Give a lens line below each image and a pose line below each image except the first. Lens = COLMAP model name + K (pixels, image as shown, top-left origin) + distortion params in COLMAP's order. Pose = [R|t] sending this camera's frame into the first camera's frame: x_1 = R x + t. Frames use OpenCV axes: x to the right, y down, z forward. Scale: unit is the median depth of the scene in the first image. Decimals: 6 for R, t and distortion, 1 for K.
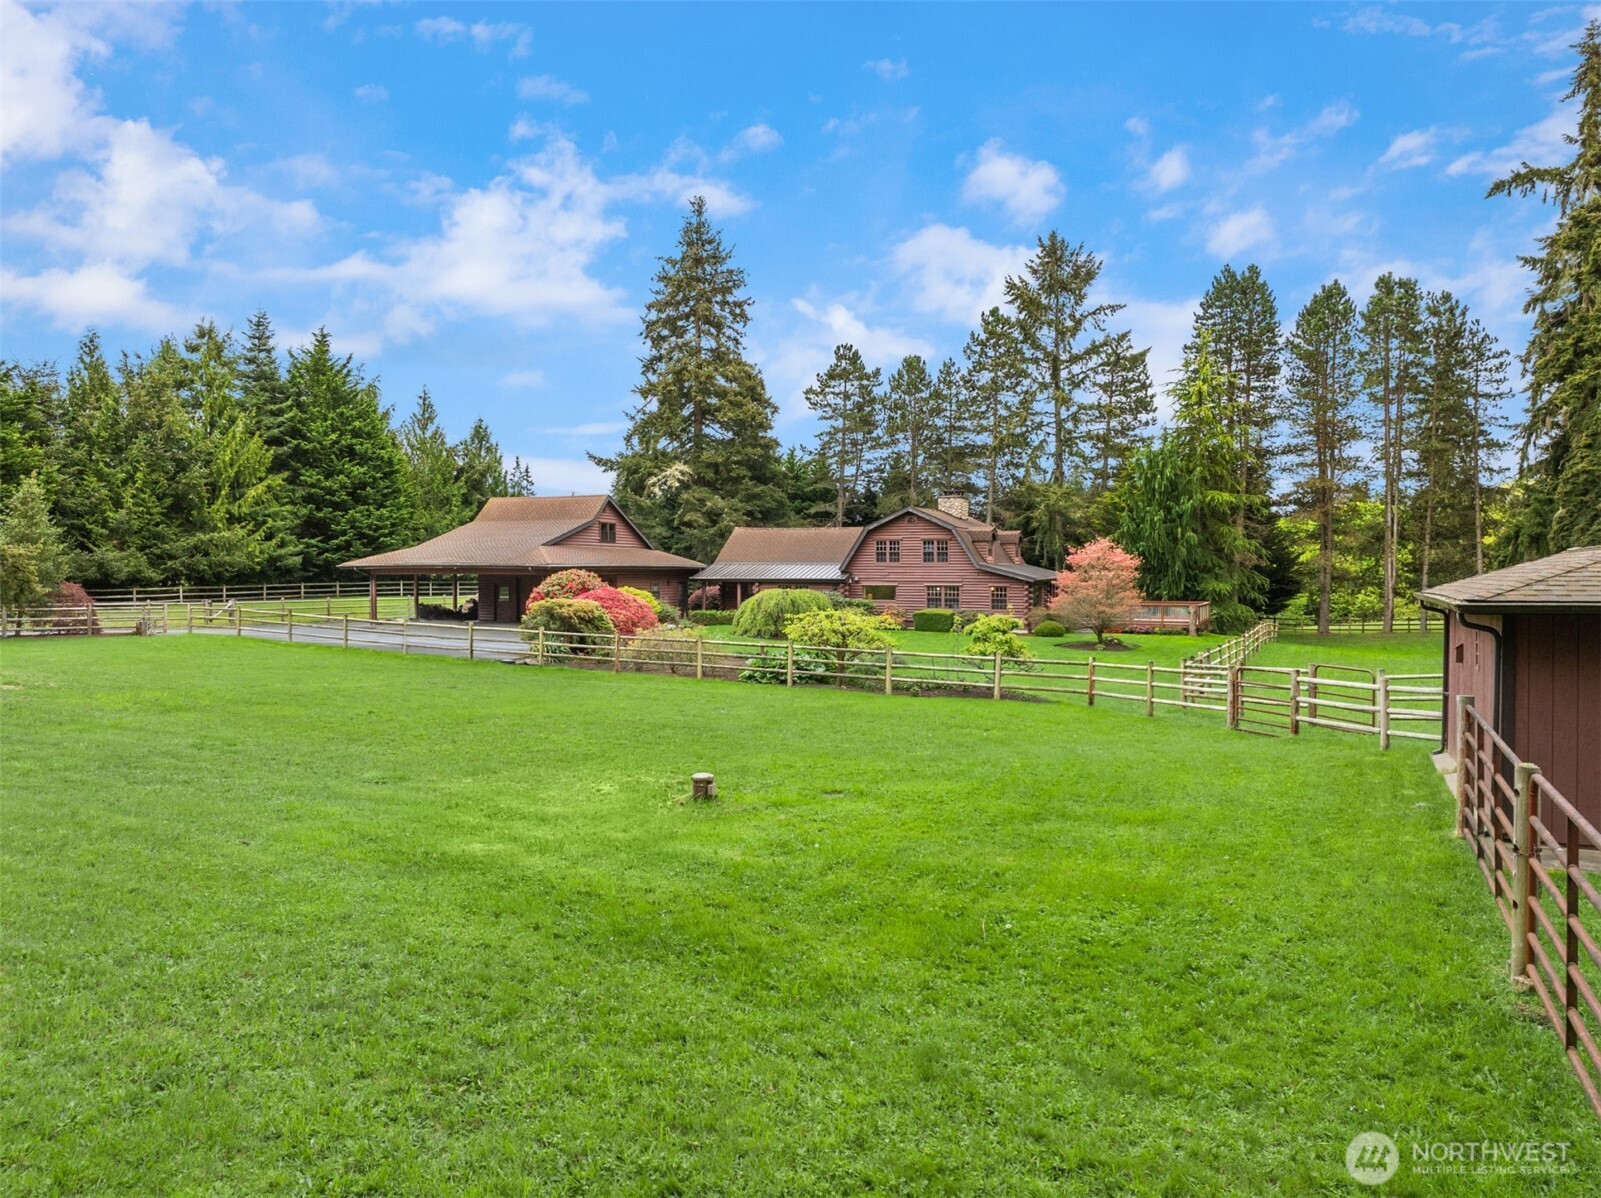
lens RADIAL K [[1100.5, 0, 821.5], [0, 1100.5, 605.8], [0, 0, 1]] dist [-0.005978, -0.036001]
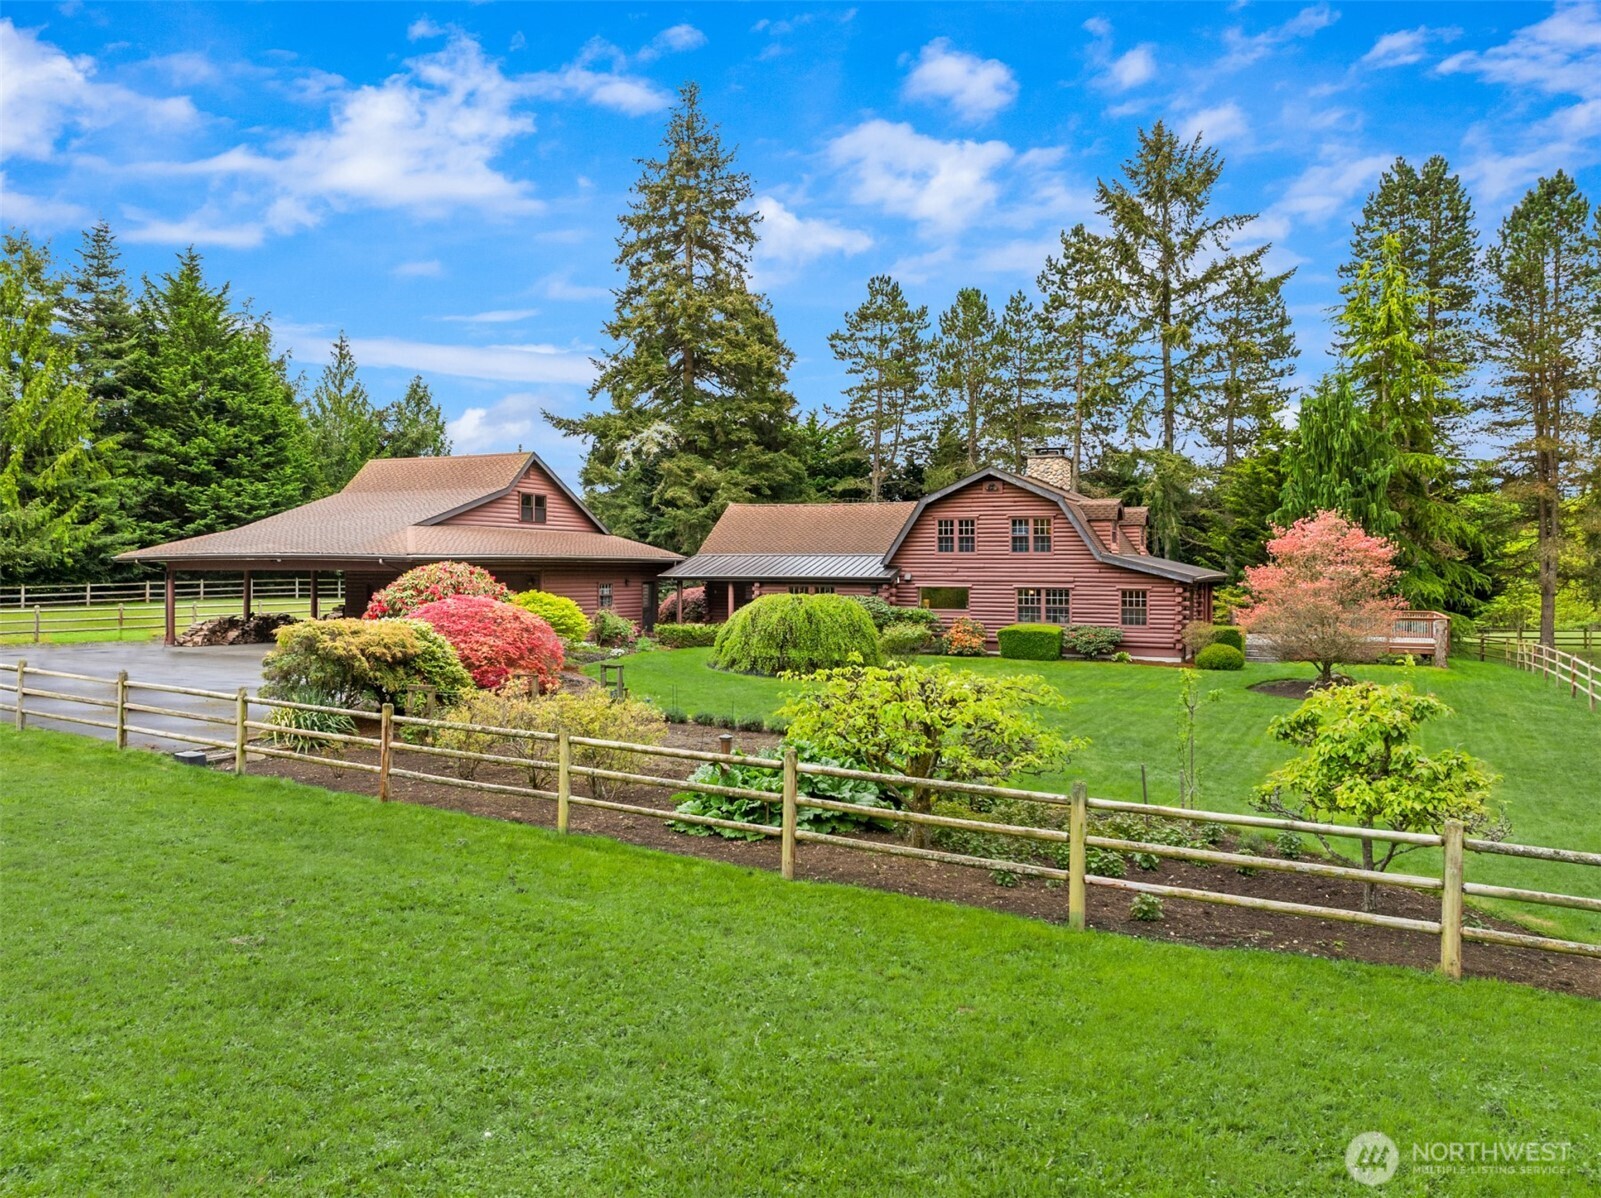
lens RADIAL K [[1153.1, 0, 828.4], [0, 1153.1, 552.9], [0, 0, 1]] dist [-0.030931, -0.005124]
pose [[0.999877, 0.000286, -0.015687, -0.003385], [-0.001044, 0.998831, -0.048318, -0.004271], [0.015655, 0.048328, 0.998709, 0.226905]]
